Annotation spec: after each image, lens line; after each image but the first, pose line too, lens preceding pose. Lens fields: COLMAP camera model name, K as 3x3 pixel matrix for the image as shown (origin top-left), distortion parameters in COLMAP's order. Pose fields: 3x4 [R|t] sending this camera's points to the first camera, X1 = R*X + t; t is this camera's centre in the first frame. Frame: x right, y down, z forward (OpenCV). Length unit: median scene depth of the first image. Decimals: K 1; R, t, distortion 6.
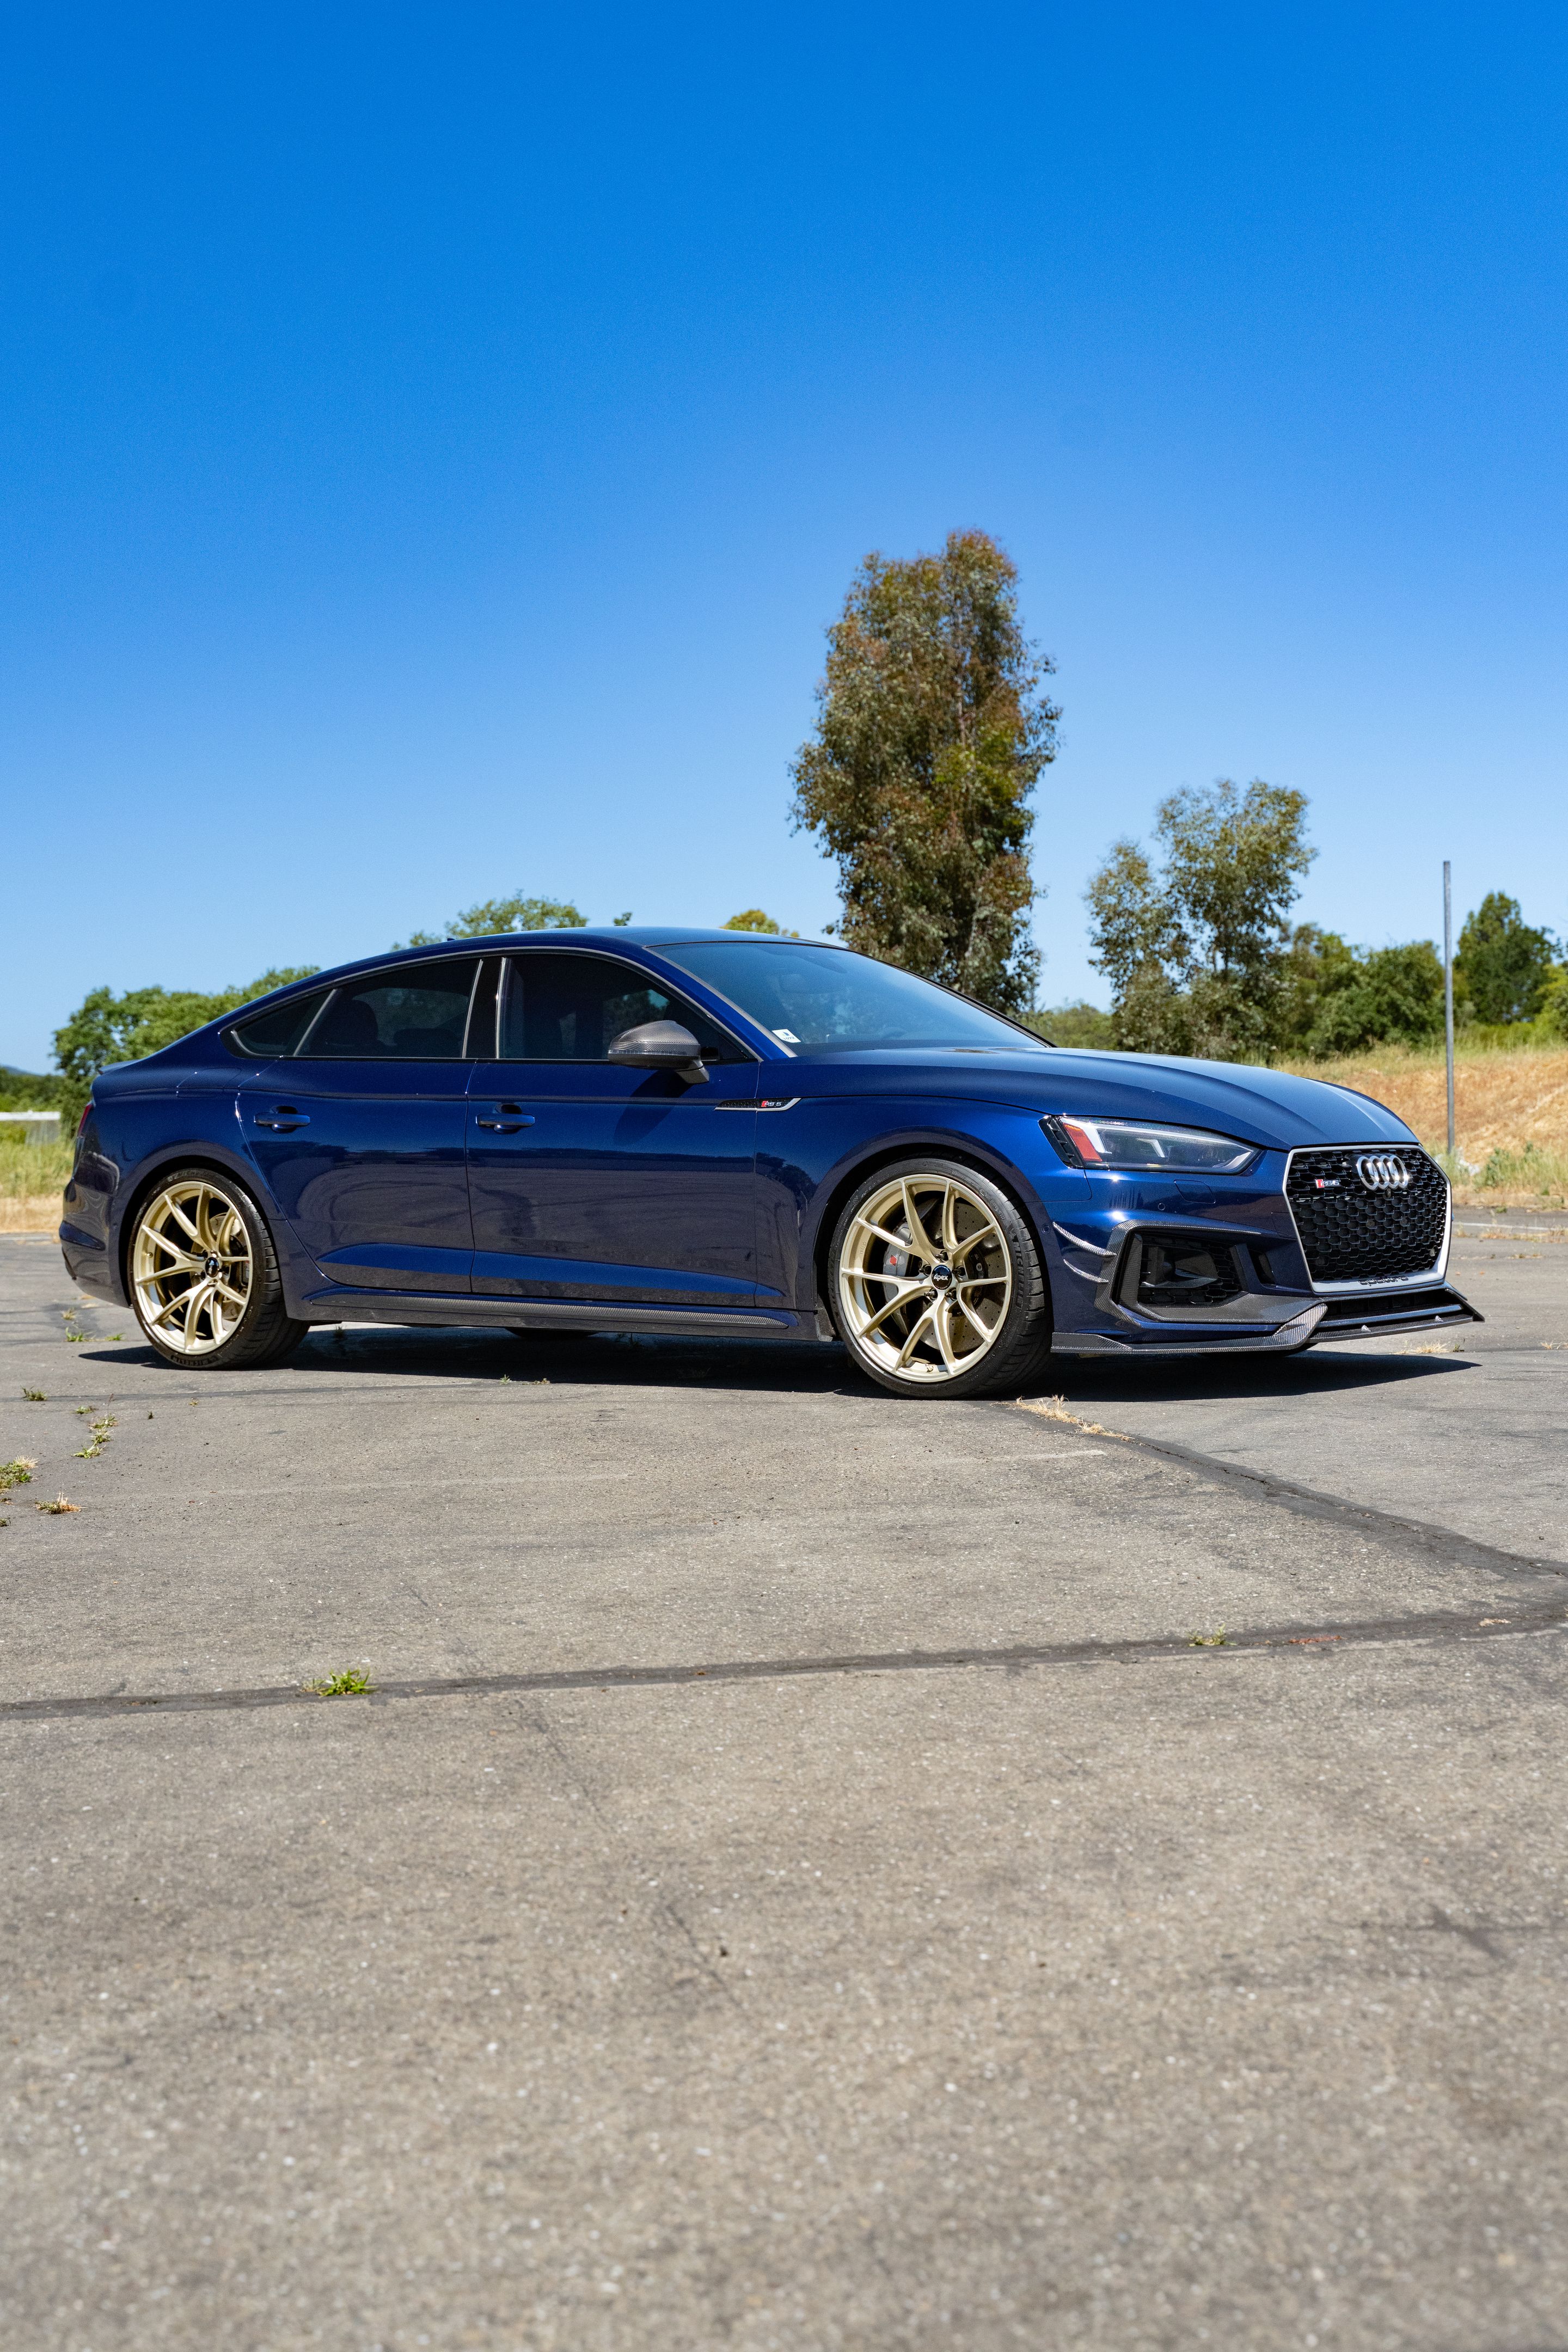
lens RADIAL K [[3145.3, 0, 784.0], [0, 3145.3, 1176.0], [0, 0, 1]] dist [0.022999, 0.031970]
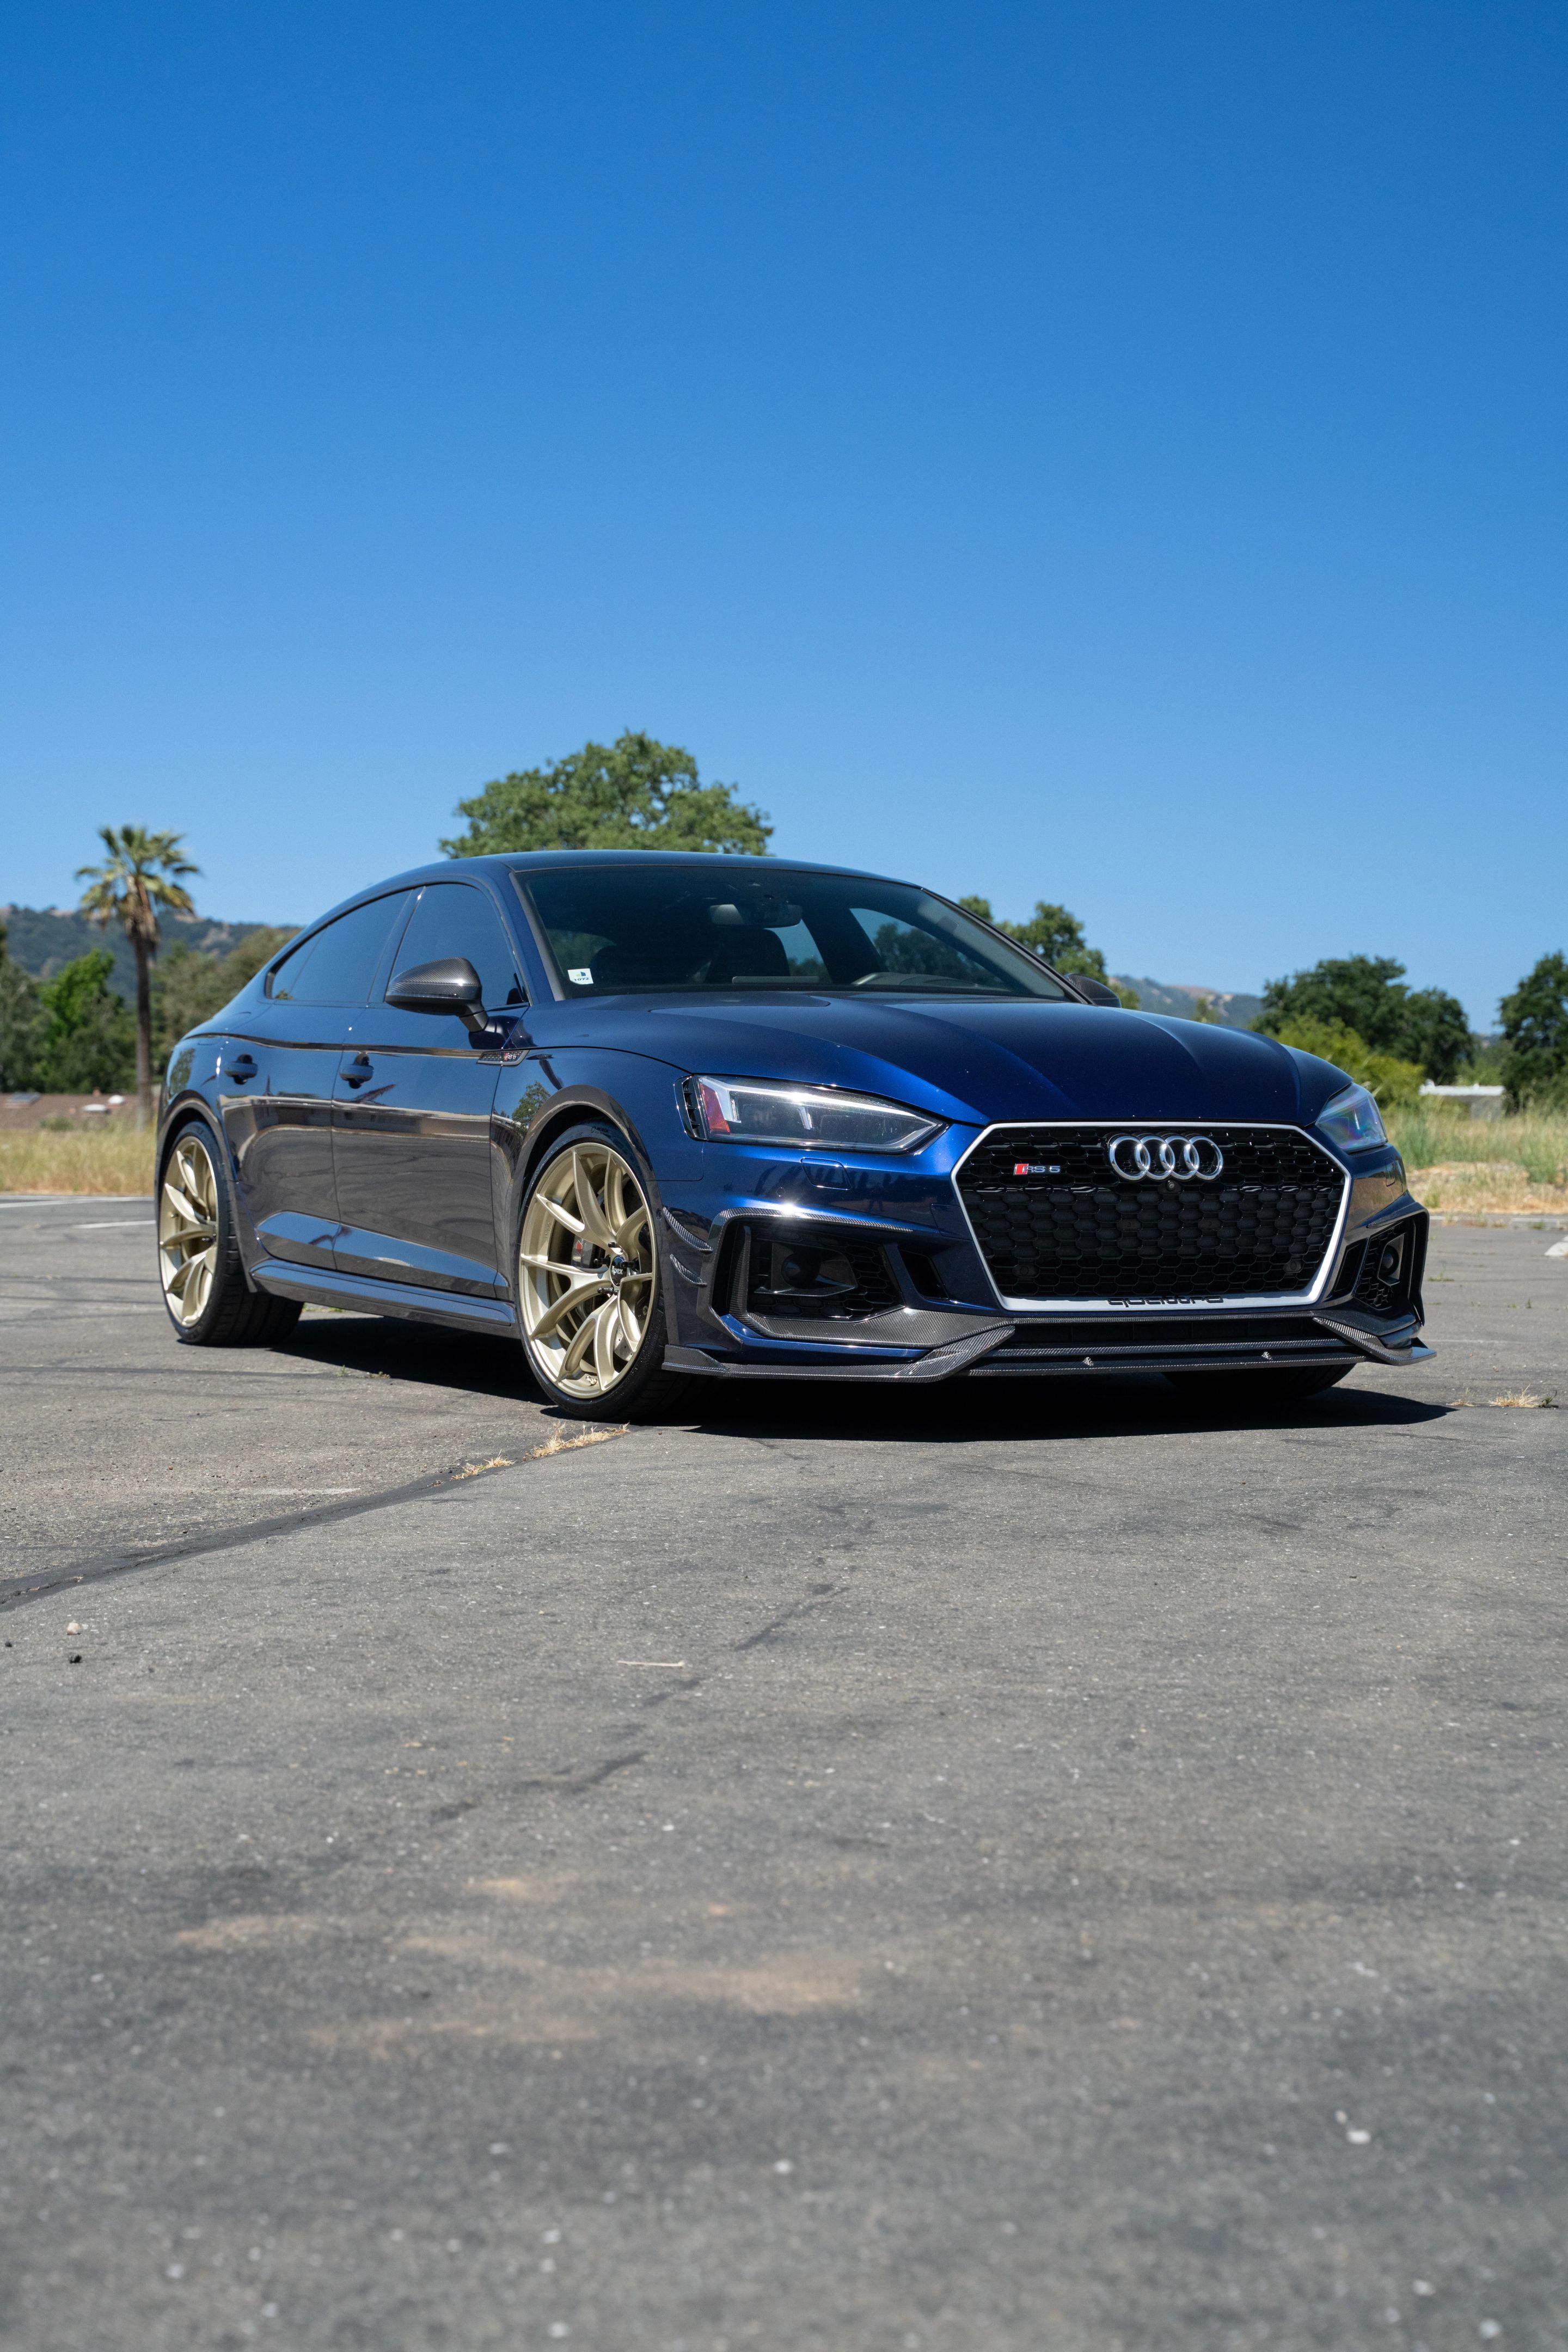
lens RADIAL K [[3395.4, 0, 784.0], [0, 3395.4, 1176.0], [0, 0, 1]] dist [0.073315, 0.212819]
pose [[0.897732, 0.030365, -0.439494, 0.487661], [-0.028066, 0.999537, 0.011729, -0.004055], [0.439646, 0.001805, 0.898169, 0.235028]]
